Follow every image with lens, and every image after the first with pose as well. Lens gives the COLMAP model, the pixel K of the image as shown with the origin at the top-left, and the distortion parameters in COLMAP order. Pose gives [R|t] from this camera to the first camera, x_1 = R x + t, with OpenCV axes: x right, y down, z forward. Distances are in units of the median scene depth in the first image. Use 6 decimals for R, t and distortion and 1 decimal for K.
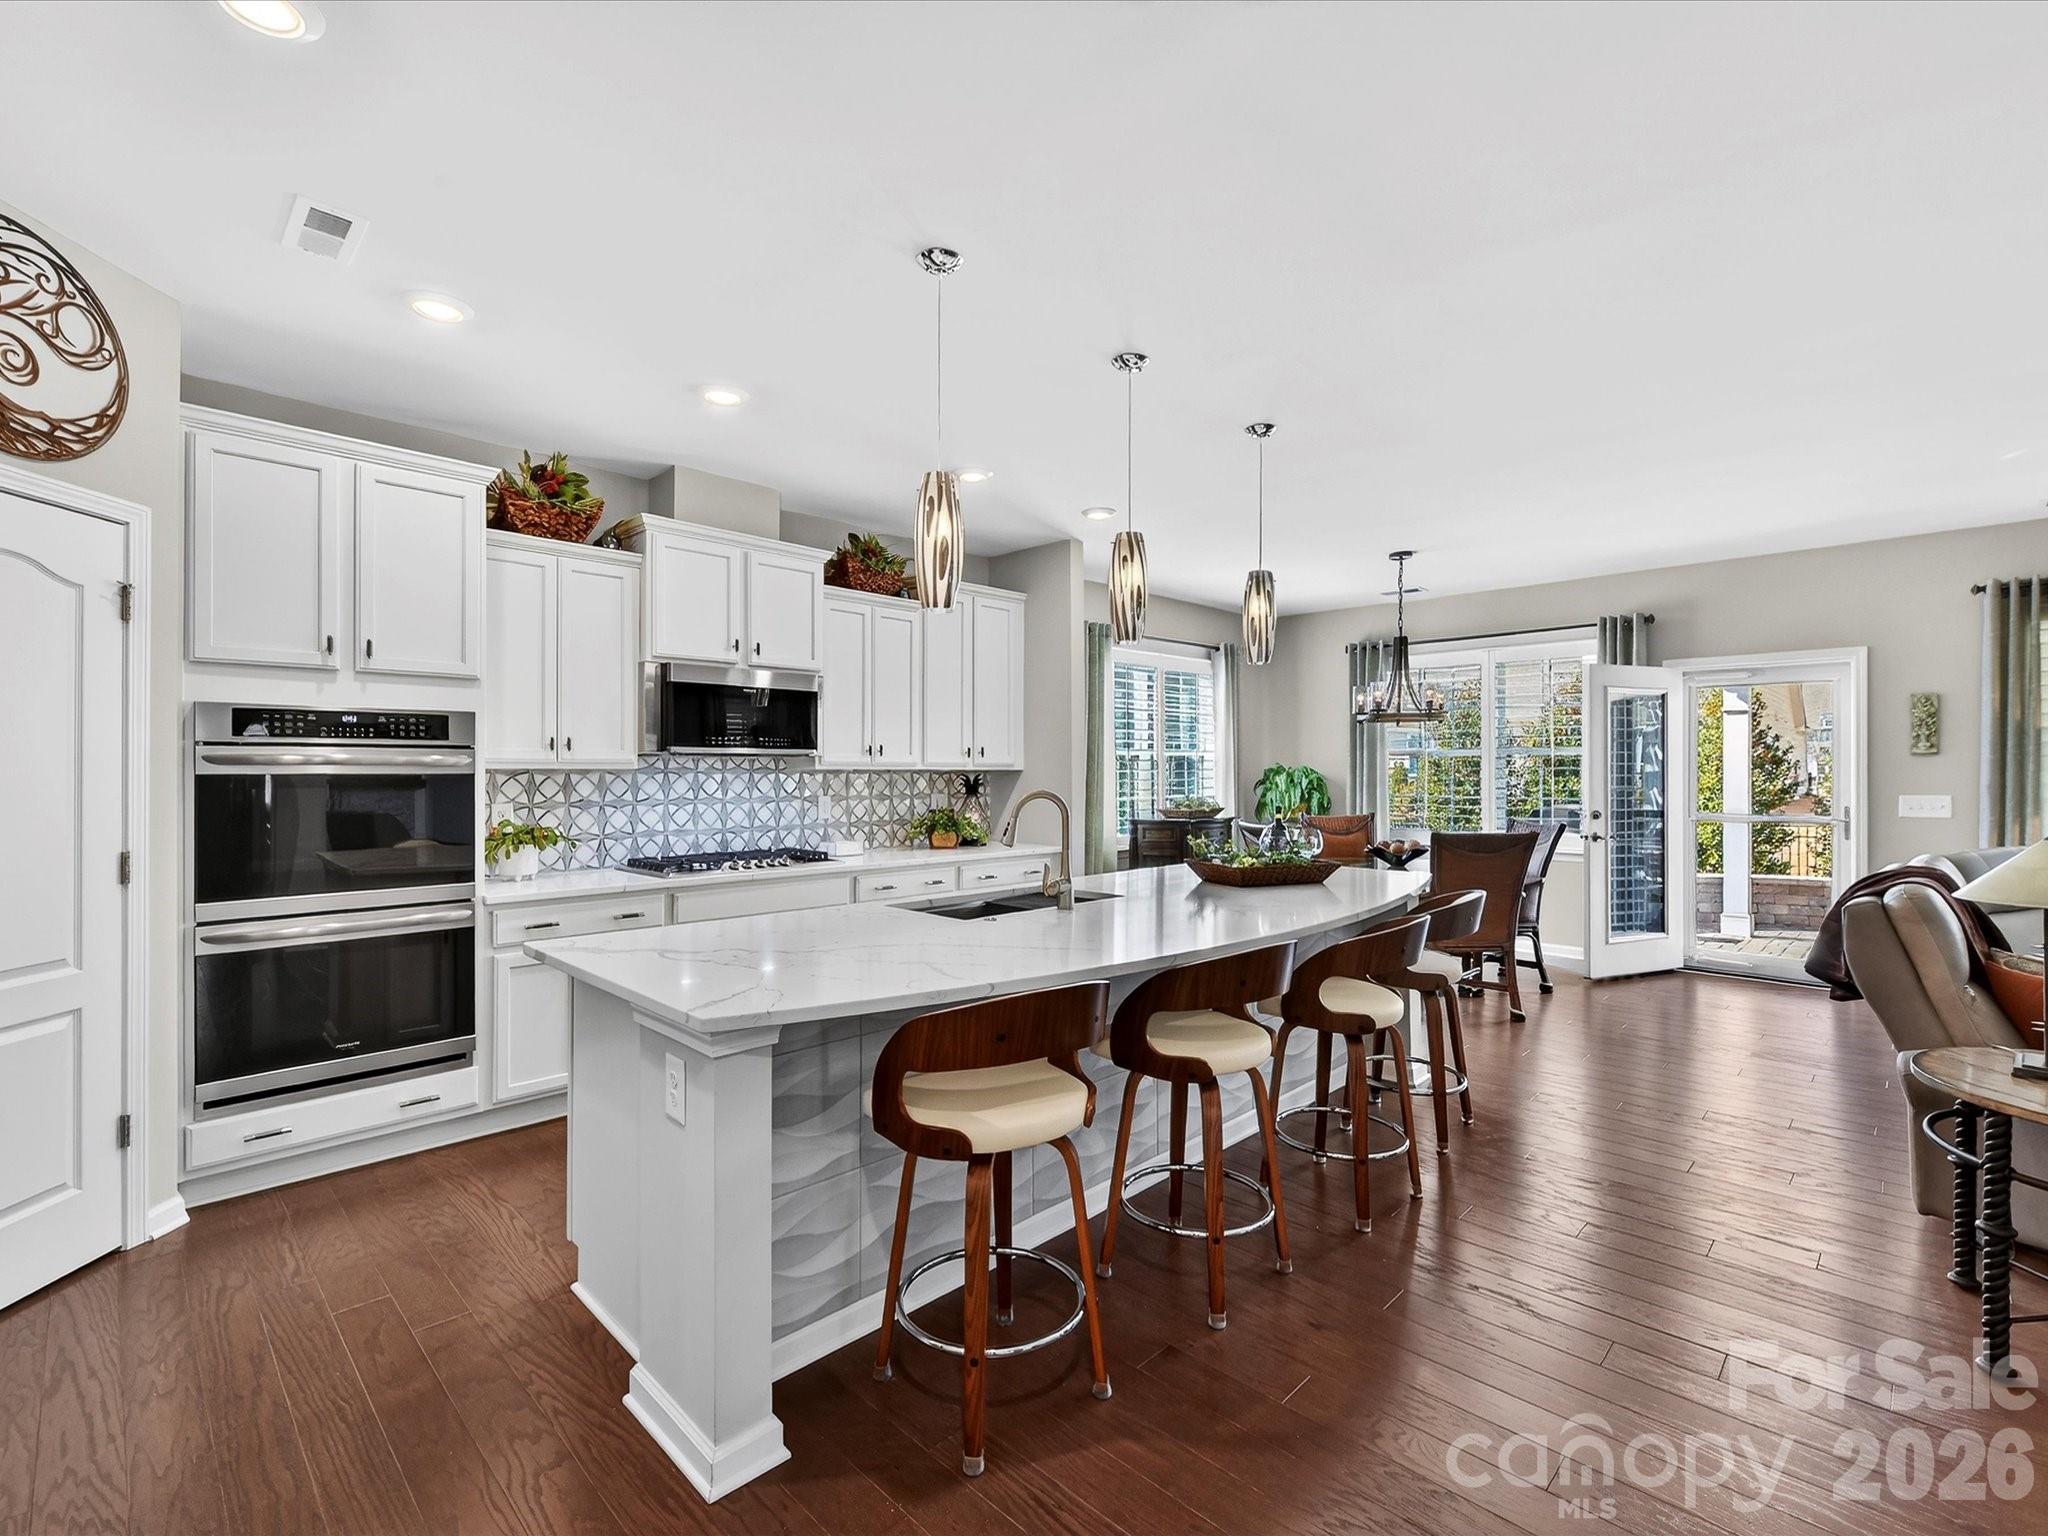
lens RADIAL K [[921.5, 0, 1019.4], [0, 921.5, 767.1], [0, 0, 1]] dist [0.002121, -0.002909]
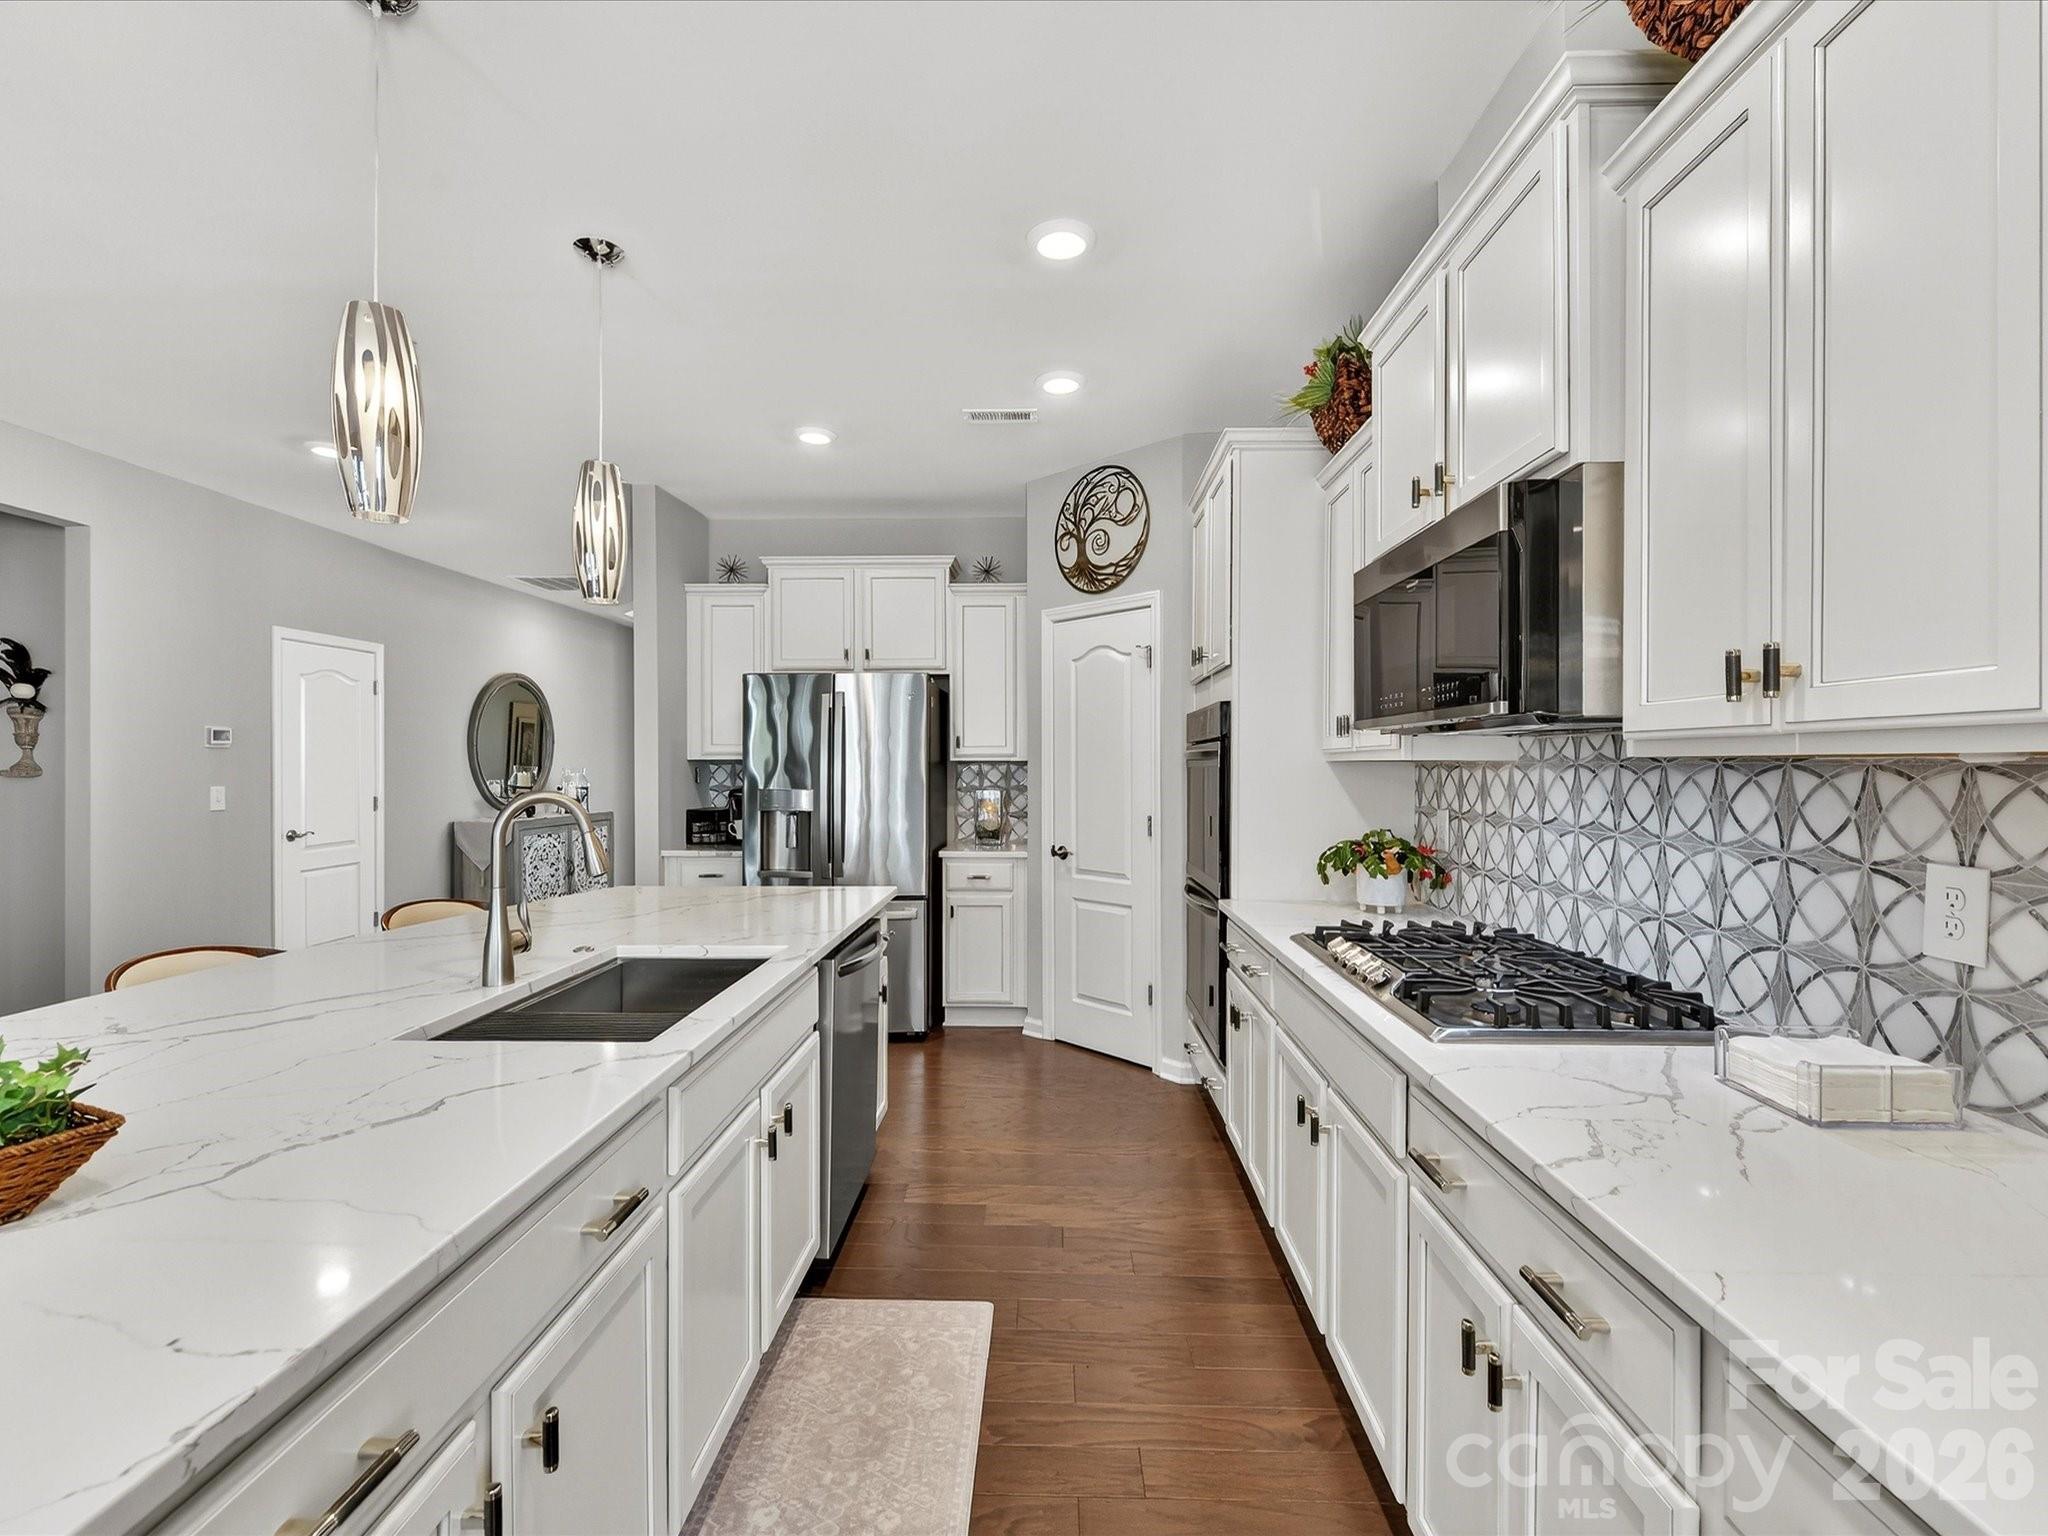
lens RADIAL K [[921.5, 0, 1021.0], [0, 921.5, 763.8], [0, 0, 1]] dist [0.002121, -0.002909]
pose [[-0.729147, -0.006625, -0.684325, 0.147447], [-0.003673, 0.999977, -0.005768, 0.007844], [0.684347, -0.001692, -0.729154, 1.136464]]
